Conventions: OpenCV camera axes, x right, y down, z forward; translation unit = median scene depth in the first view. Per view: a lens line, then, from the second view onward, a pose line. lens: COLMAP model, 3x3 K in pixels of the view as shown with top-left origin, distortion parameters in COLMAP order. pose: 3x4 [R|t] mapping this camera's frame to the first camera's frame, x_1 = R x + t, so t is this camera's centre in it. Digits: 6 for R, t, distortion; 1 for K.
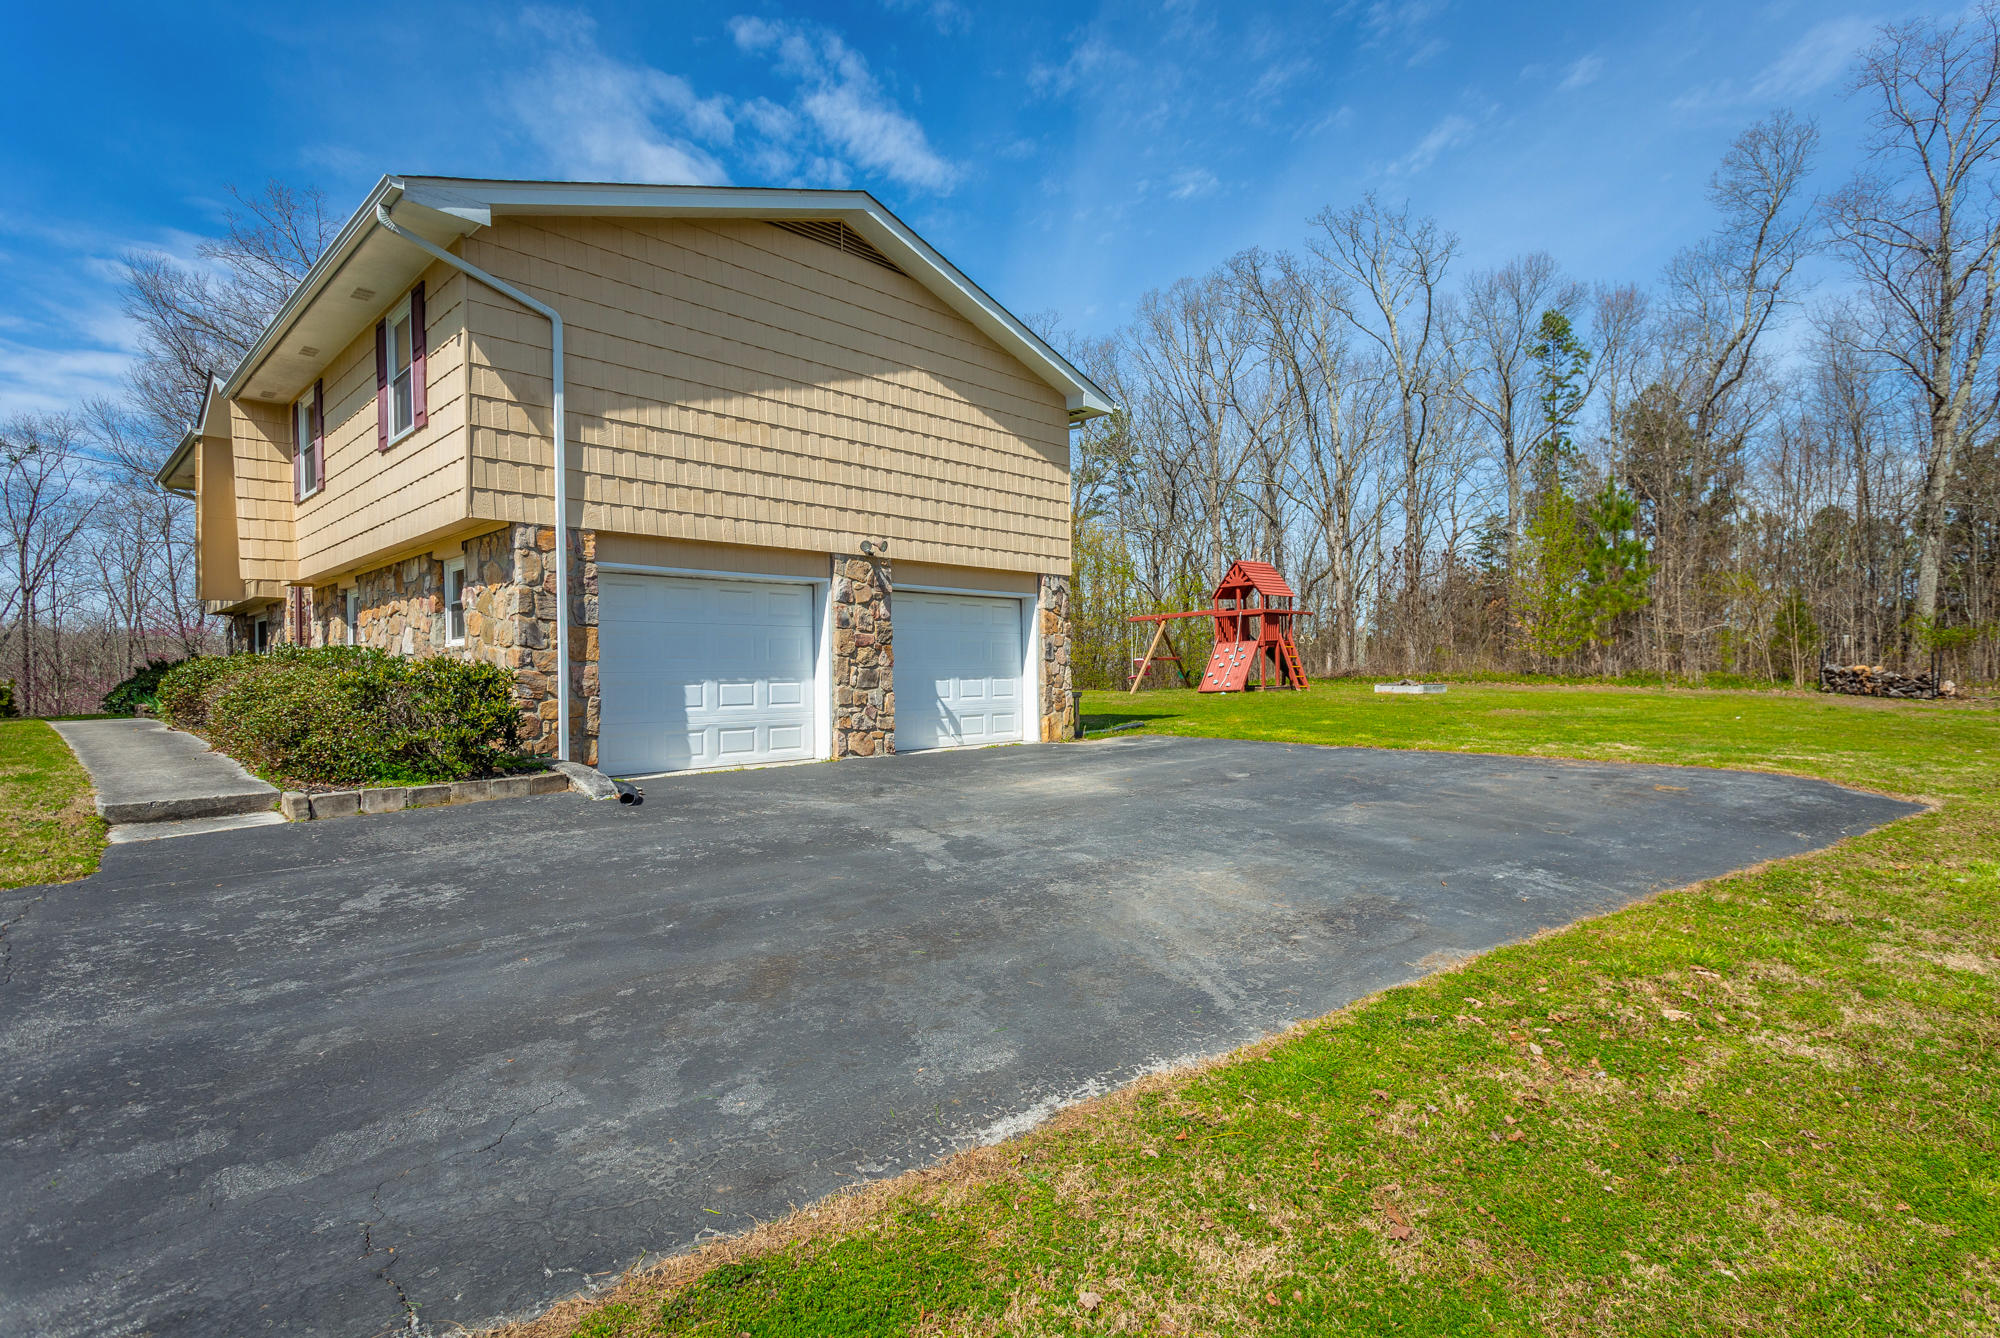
lens RADIAL K [[970.9, 0, 1021.3], [0, 970.9, 692.0], [0, 0, 1]] dist [0.002263, 0.000150]
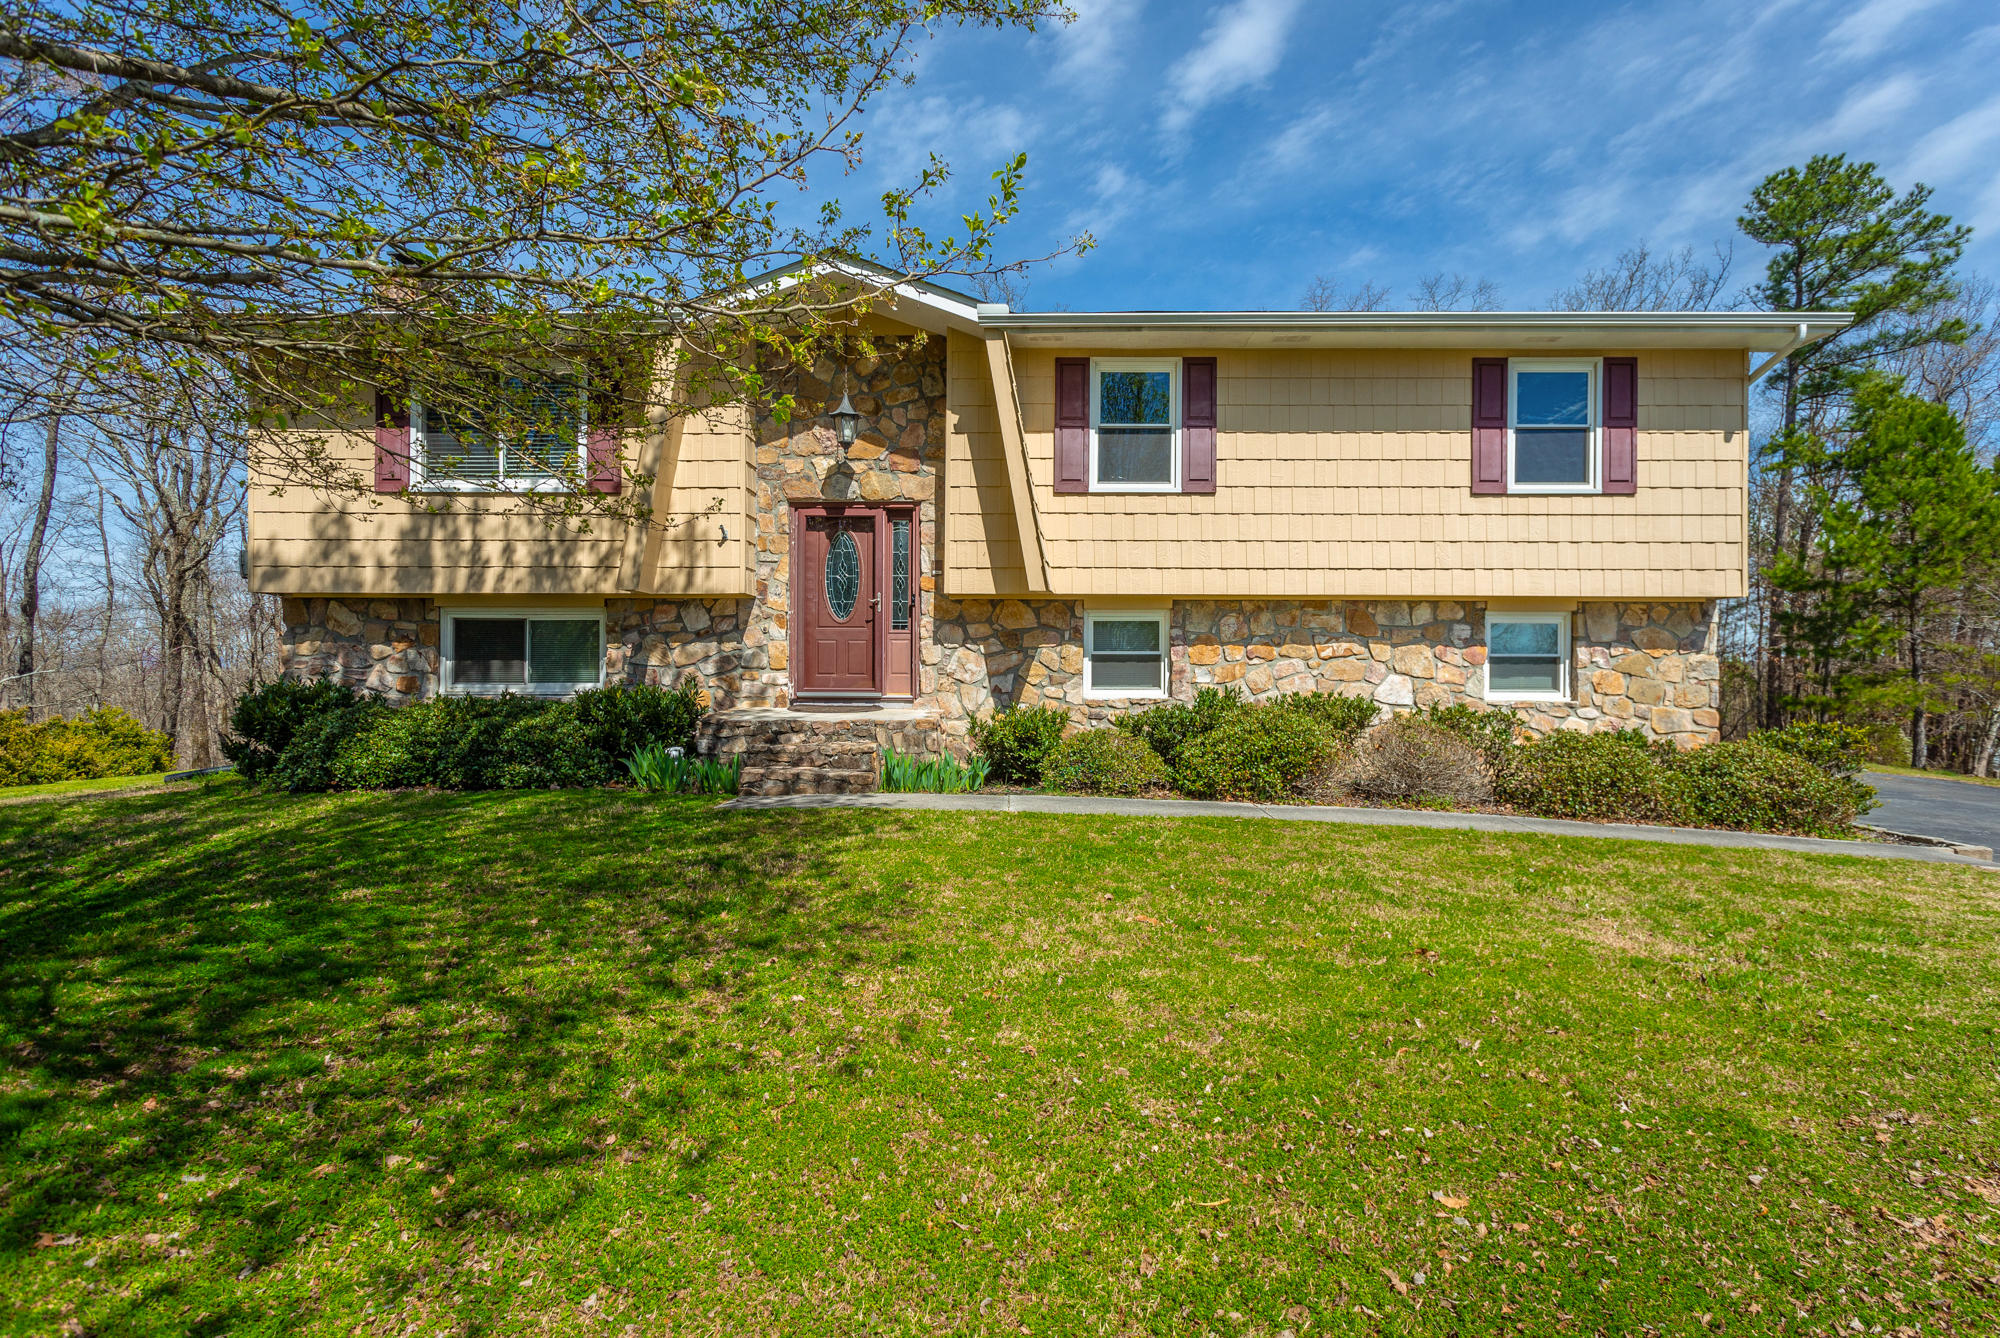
lens RADIAL K [[970.9, 0, 1021.3], [0, 970.9, 692.0], [0, 0, 1]] dist [0.002263, 0.000150]
pose [[0.731953, 0.019047, 0.681089, -1.199428], [-0.007917, 0.999779, -0.019451, -0.023231], [-0.681309, 0.008845, 0.731943, 0.452757]]
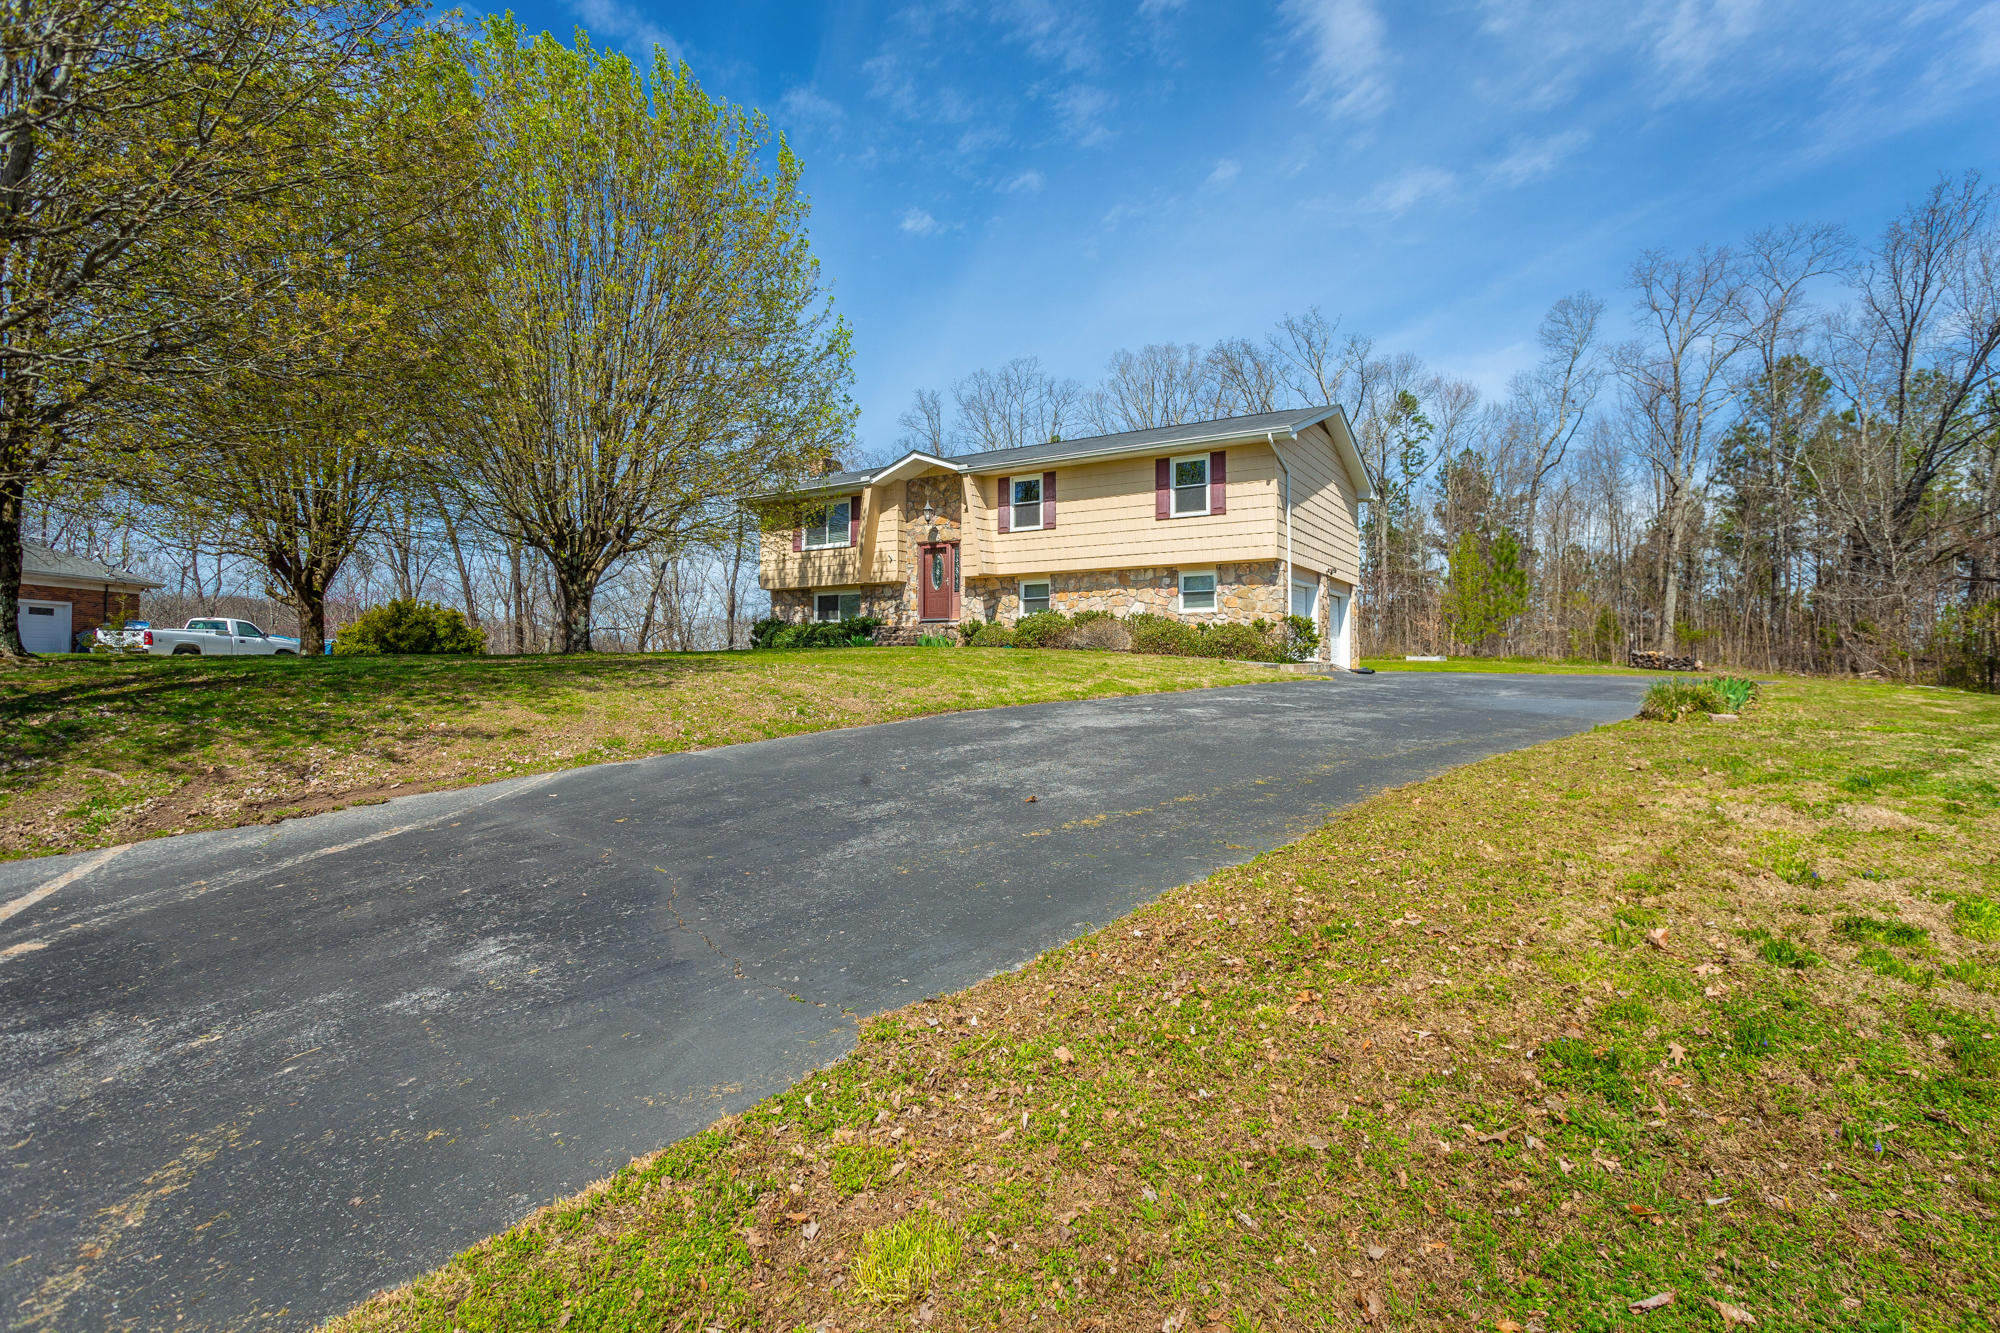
lens RADIAL K [[967.8, 0, 1001.5], [0, 967.8, 661.9], [0, 0, 1]] dist [0.001138, 0.000082]
pose [[0.978509, 0.019276, 0.205302, -1.047323], [-0.014513, 0.999590, -0.024678, 0.089078], [-0.205694, 0.021168, 0.978387, -0.725644]]
